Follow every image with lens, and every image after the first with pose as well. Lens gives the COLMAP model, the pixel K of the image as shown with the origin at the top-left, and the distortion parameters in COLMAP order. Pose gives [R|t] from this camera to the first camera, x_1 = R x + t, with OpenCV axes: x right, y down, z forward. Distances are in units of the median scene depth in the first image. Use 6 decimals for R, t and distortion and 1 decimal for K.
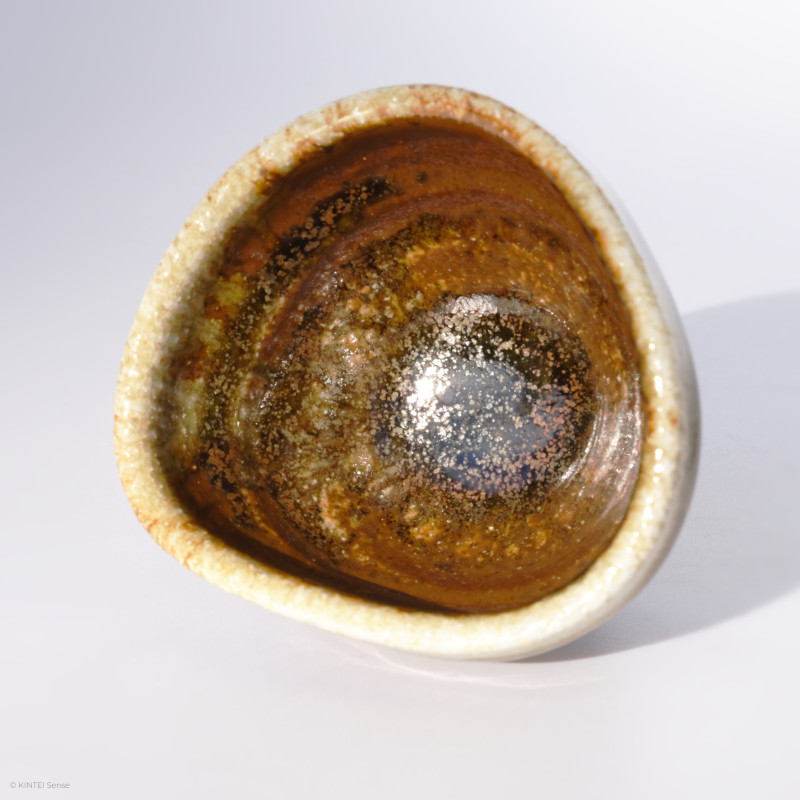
lens RADIAL K [[2253.0, 0, 399.5], [0, 2253.0, 398.6], [0, 0, 1]] dist [-0.161214, 0.000000]
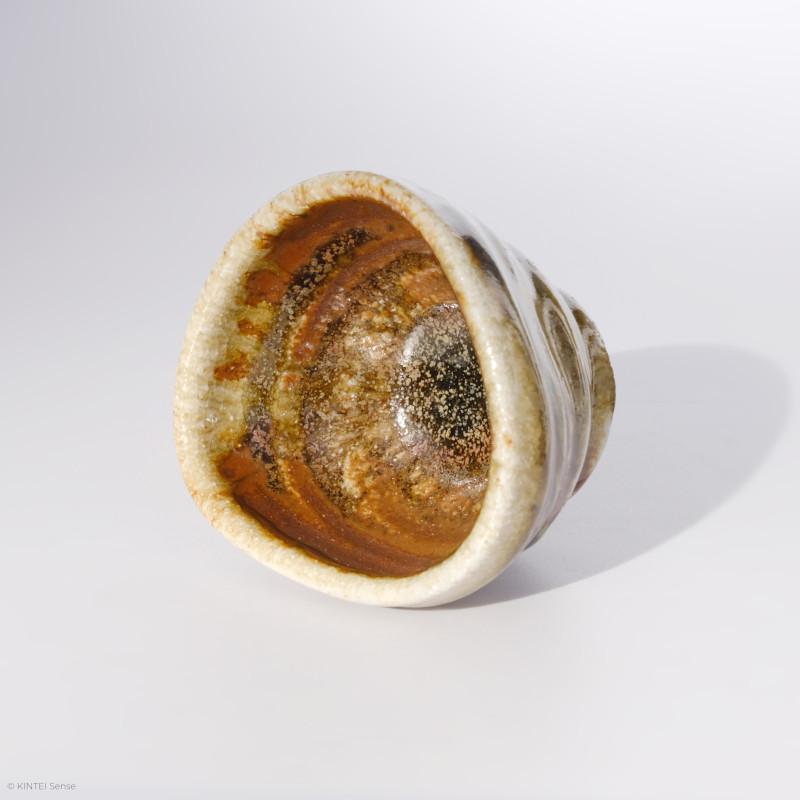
lens RADIAL K [[1919.4, 0, 400.5], [0, 1919.4, 401.3], [0, 0, 1]] dist [-0.322146, 0.000000]
pose [[0.972086, -0.004477, -0.234582, 0.269010], [0.027610, 0.995054, 0.095421, -0.101500], [0.232995, -0.099234, 0.967402, -0.080287]]
